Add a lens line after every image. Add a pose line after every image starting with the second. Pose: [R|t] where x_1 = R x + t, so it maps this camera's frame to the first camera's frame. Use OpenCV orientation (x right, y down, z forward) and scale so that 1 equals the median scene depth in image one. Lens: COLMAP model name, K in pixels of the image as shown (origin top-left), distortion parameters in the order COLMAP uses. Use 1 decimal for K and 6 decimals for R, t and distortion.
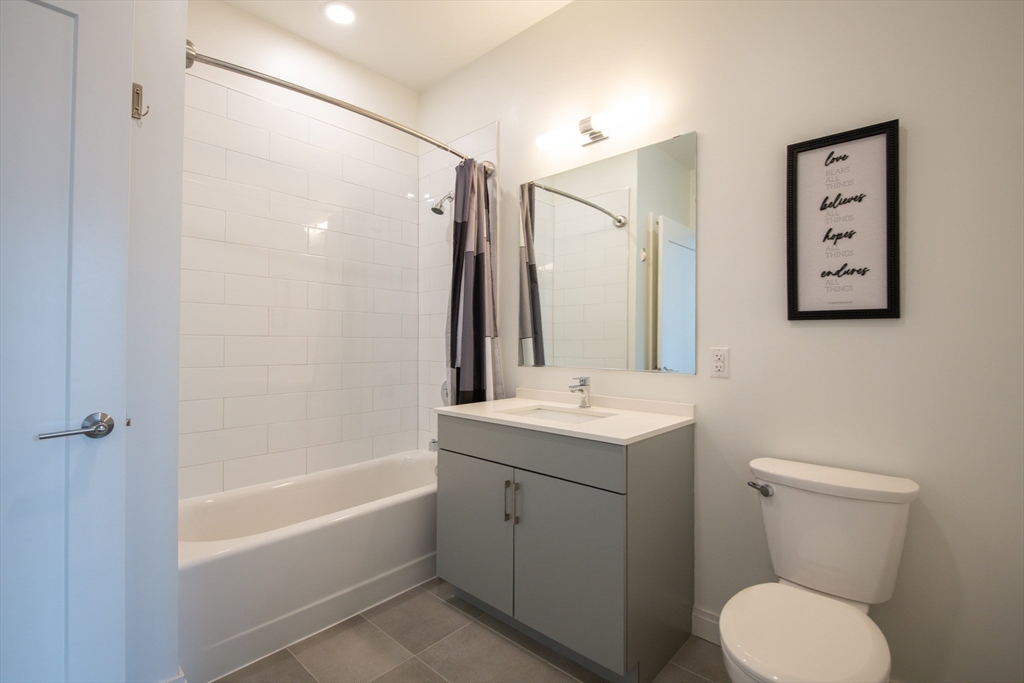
lens RADIAL K [[474.9, 0, 512.4], [0, 474.9, 337.8], [0, 0, 1]] dist [0.003401, -0.002846]
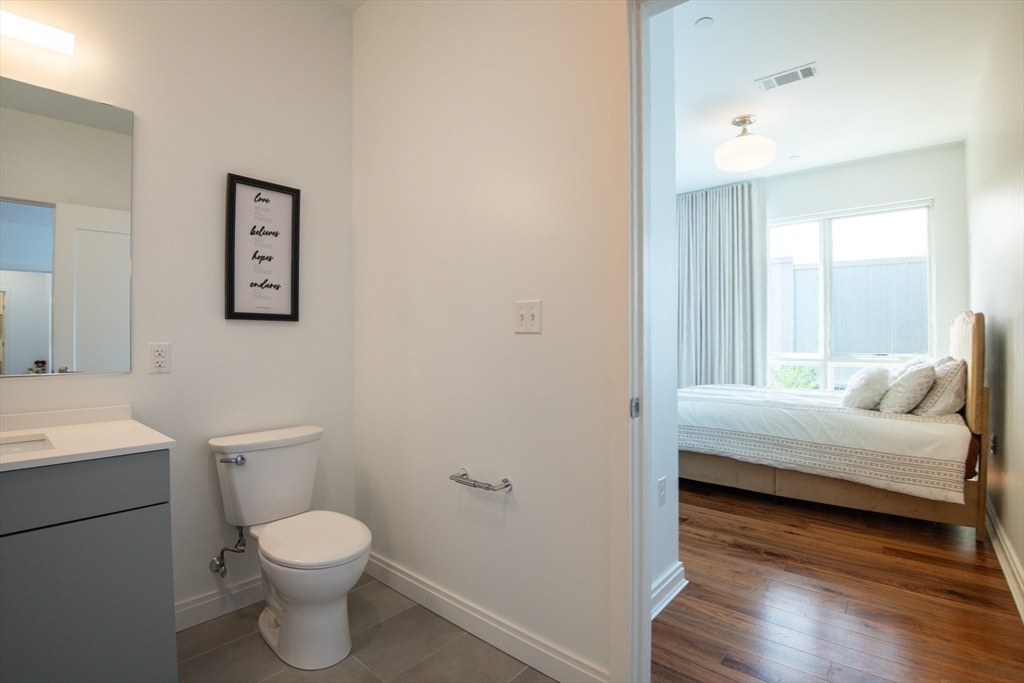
lens RADIAL K [[474.9, 0, 511.0], [0, 474.9, 339.7], [0, 0, 1]] dist [0.003401, -0.002846]
pose [[-0.021044, -0.012447, 0.999701, -0.661341], [-0.008956, 0.999885, 0.012261, -0.006655], [-0.999738, -0.008695, -0.021154, 0.325573]]
